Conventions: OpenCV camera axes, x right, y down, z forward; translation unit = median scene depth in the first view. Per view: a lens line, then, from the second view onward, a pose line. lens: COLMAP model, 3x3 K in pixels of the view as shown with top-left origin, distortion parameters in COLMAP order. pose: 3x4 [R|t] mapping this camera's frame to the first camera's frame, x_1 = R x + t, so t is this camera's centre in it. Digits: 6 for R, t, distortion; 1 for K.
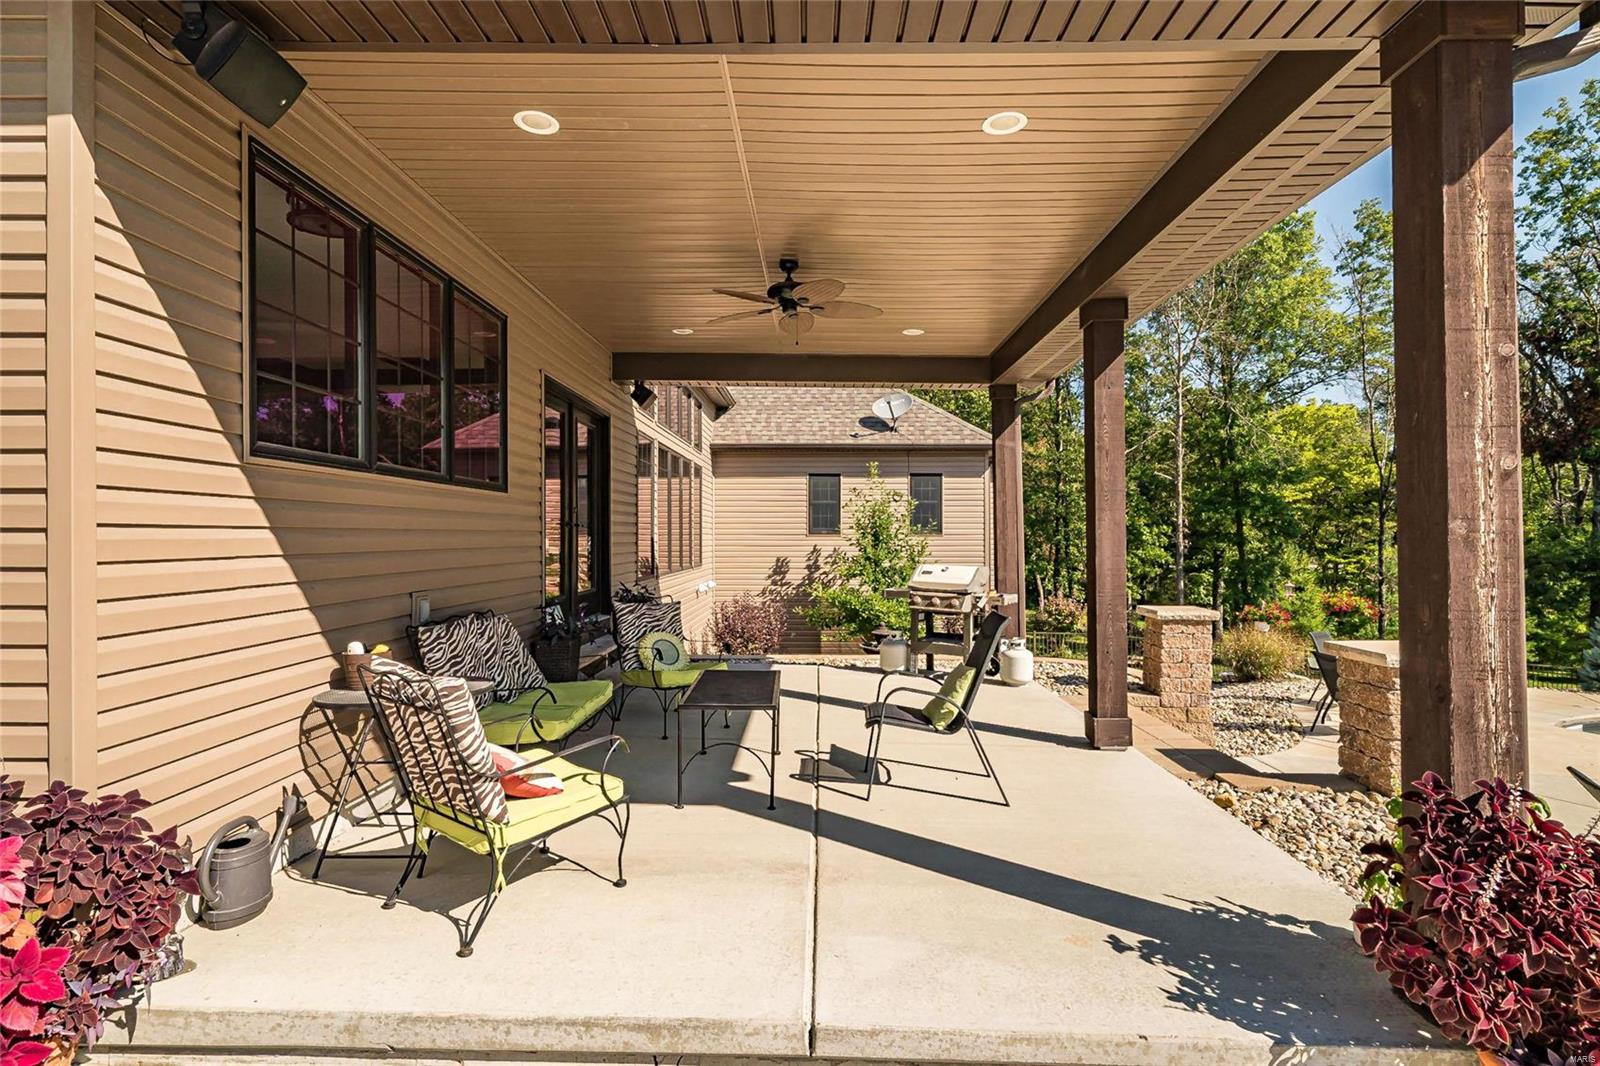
lens RADIAL K [[770.7, 0, 804.5], [0, 770.7, 530.5], [0, 0, 1]] dist [-0.001297, -0.000259]
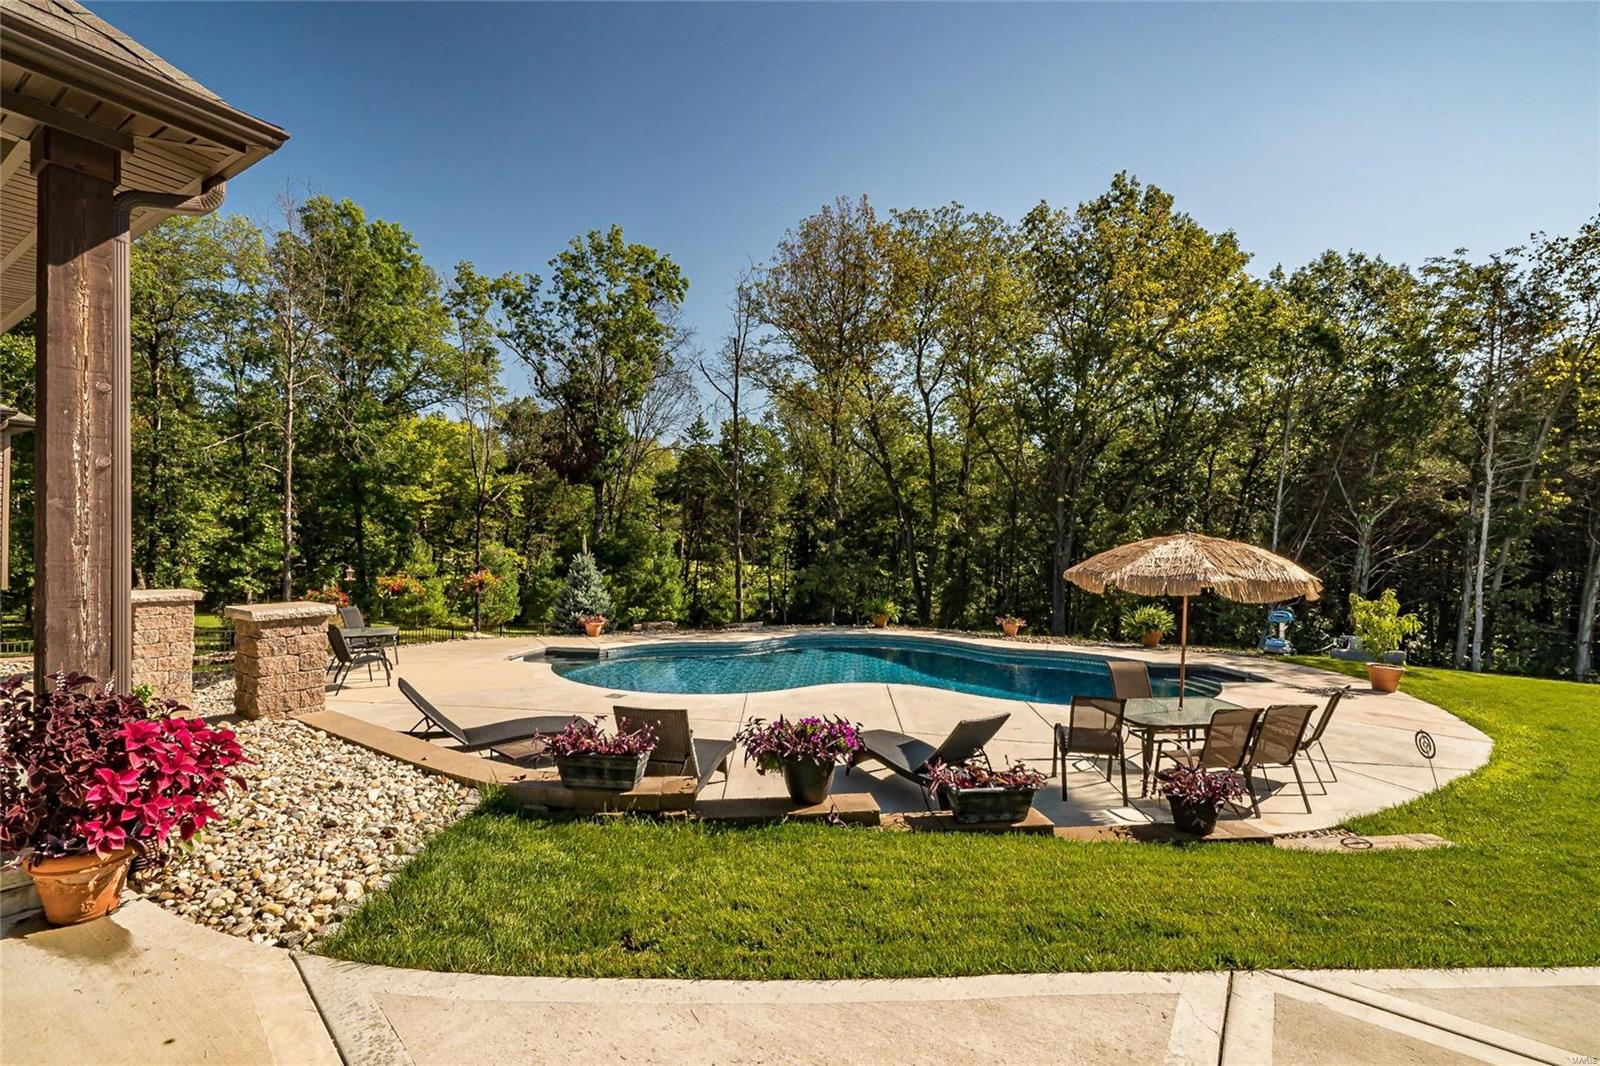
lens RADIAL K [[728.2, 0, 800.3], [0, 728.2, 533.3], [0, 0, 1]] dist [-0.003103, 0.001822]
pose [[0.544595, 0.018426, 0.838497, 0.050399], [-0.024865, 0.999674, -0.005818, 0.002776], [-0.838331, -0.017681, 0.544875, -0.099378]]
